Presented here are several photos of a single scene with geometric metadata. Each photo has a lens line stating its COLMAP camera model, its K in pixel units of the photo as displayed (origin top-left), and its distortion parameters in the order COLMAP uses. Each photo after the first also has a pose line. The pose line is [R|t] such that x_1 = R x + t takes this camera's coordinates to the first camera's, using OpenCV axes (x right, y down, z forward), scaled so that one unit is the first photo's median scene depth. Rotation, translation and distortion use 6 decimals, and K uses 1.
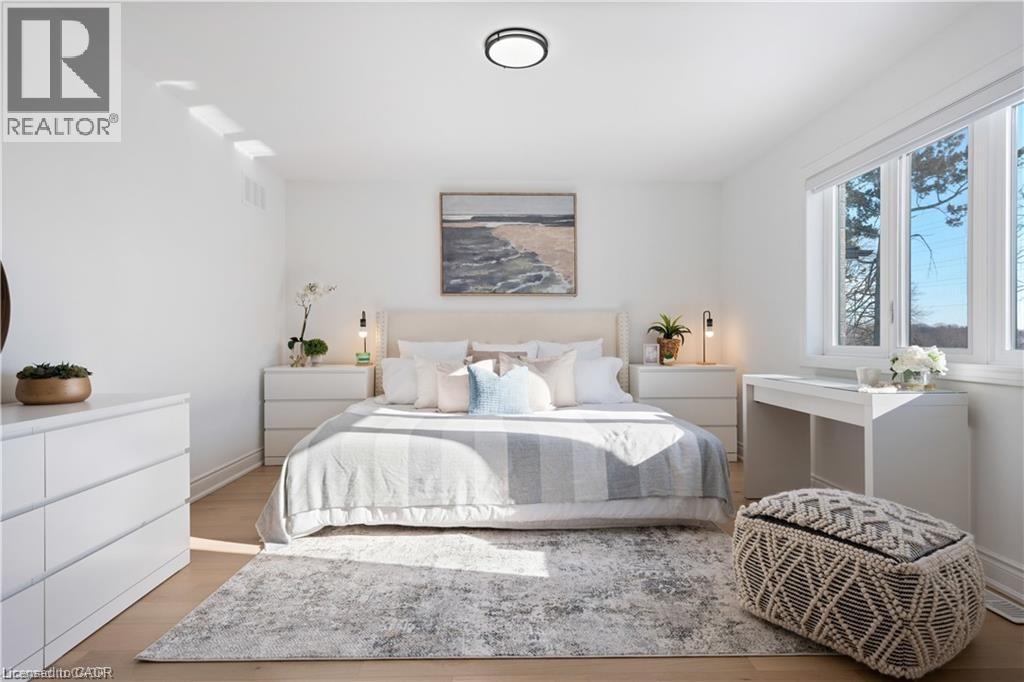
lens RADIAL K [[554.2, 0, 512.0], [0, 554.2, 341.0], [0, 0, 1]] dist [-0.002733, -0.000749]
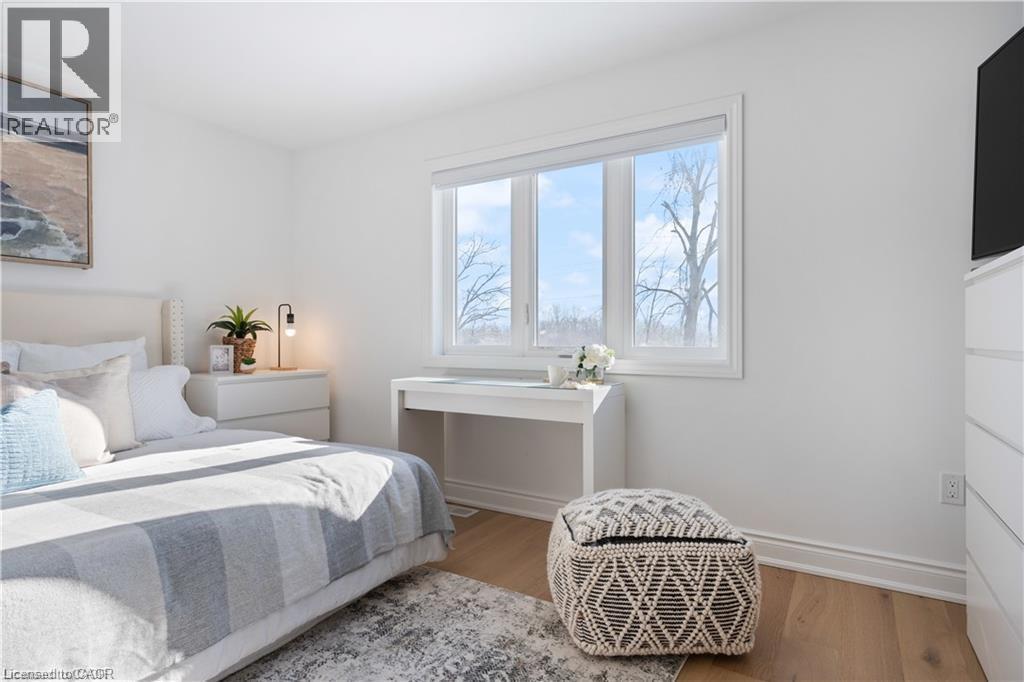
lens RADIAL K [[554.2, 0, 512.0], [0, 554.2, 341.0], [0, 0, 1]] dist [-0.002733, -0.000749]
pose [[0.532044, -0.000953, 0.846716, -0.263337], [0.002166, 0.999998, -0.000236, 0.001318], [-0.846714, 0.001959, 0.532045, 0.467487]]
